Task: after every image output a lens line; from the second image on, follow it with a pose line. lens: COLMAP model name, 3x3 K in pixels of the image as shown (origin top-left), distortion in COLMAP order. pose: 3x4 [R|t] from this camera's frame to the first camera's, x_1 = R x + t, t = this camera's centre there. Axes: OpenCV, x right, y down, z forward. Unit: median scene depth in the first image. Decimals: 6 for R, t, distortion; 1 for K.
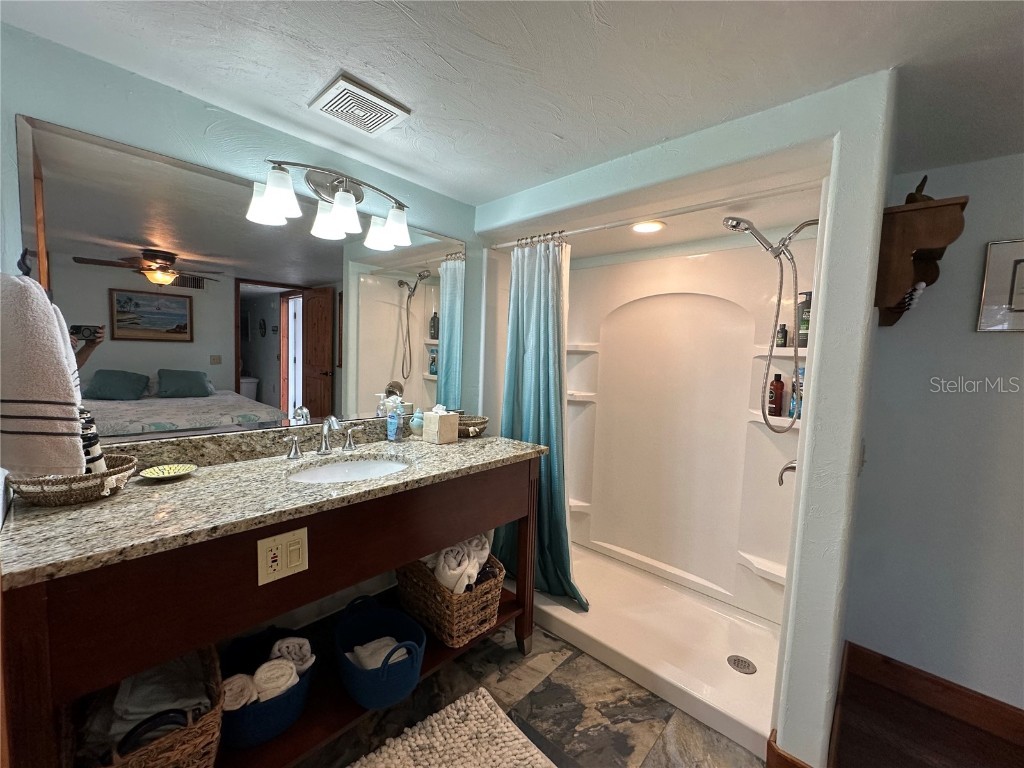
lens RADIAL K [[409.3, 0, 512.0], [0, 409.3, 384.0], [0, 0, 1]] dist [-0.004242, 0.000928]
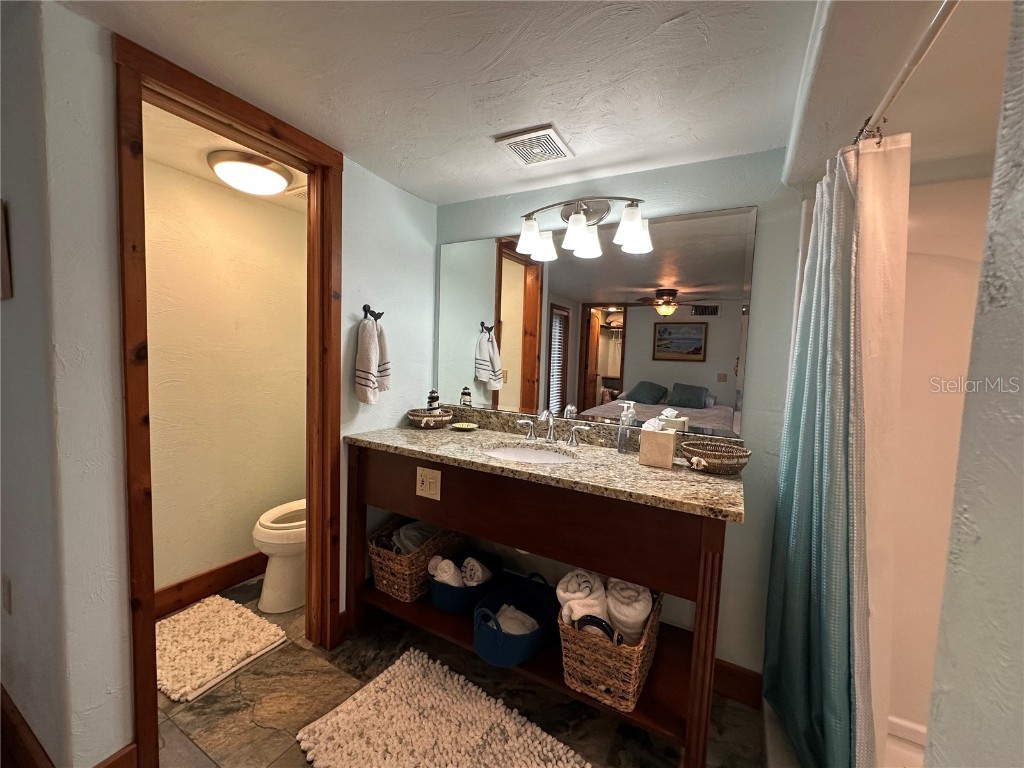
lens RADIAL K [[409.3, 0, 512.0], [0, 409.3, 384.0], [0, 0, 1]] dist [-0.004242, 0.000928]
pose [[0.241977, 0.041703, -0.969385, 0.613476], [-0.104558, 0.994379, 0.016678, -0.004717], [0.964632, 0.097322, 0.244977, 0.554602]]
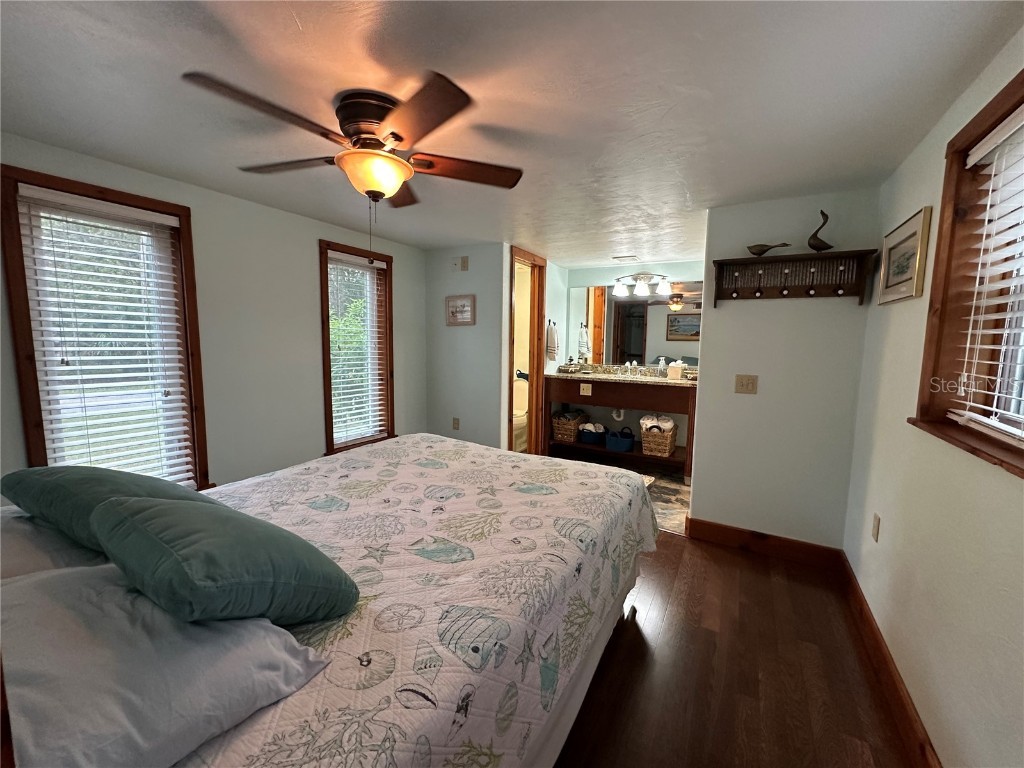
lens RADIAL K [[409.3, 0, 512.0], [0, 409.3, 384.0], [0, 0, 1]] dist [-0.004242, 0.000928]
pose [[0.225597, 0.071337, -0.971605, 1.953445], [-0.081144, 0.995226, 0.054230, 0.130536], [0.970835, 0.066605, 0.230309, -0.382873]]
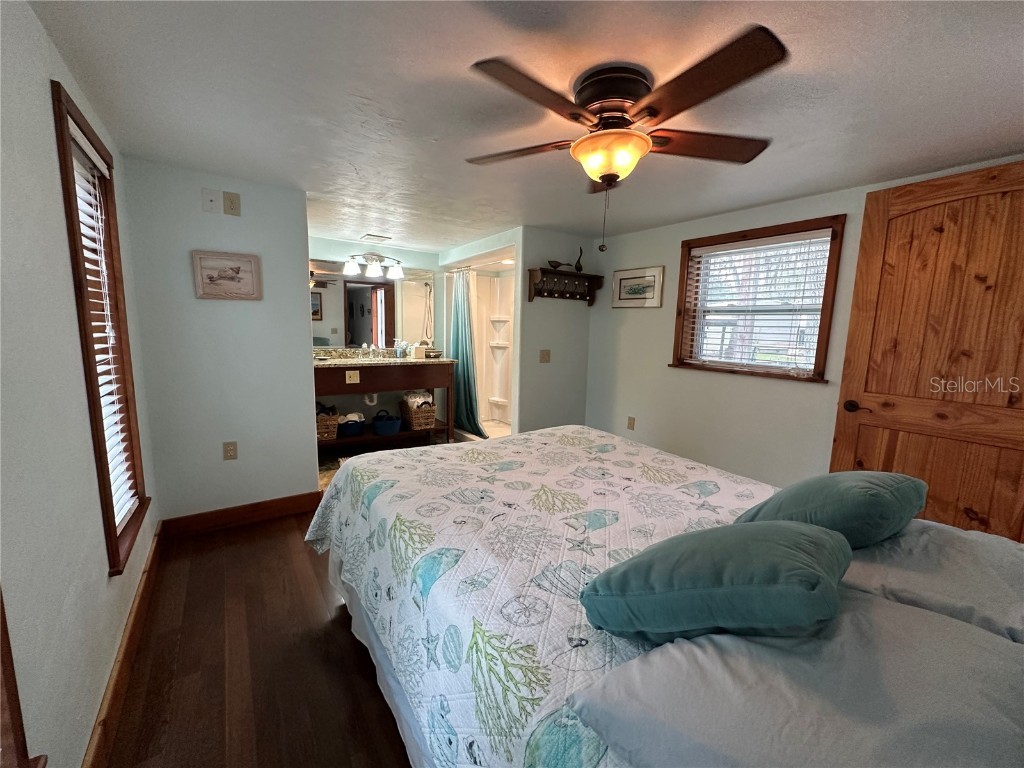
lens RADIAL K [[409.3, 0, 512.0], [0, 409.3, 384.0], [0, 0, 1]] dist [-0.004242, 0.000928]
pose [[0.976610, 0.016933, -0.214353, 0.987624], [-0.004799, 0.998362, 0.057004, 0.167843], [0.214967, -0.054642, 0.975091, -1.380037]]
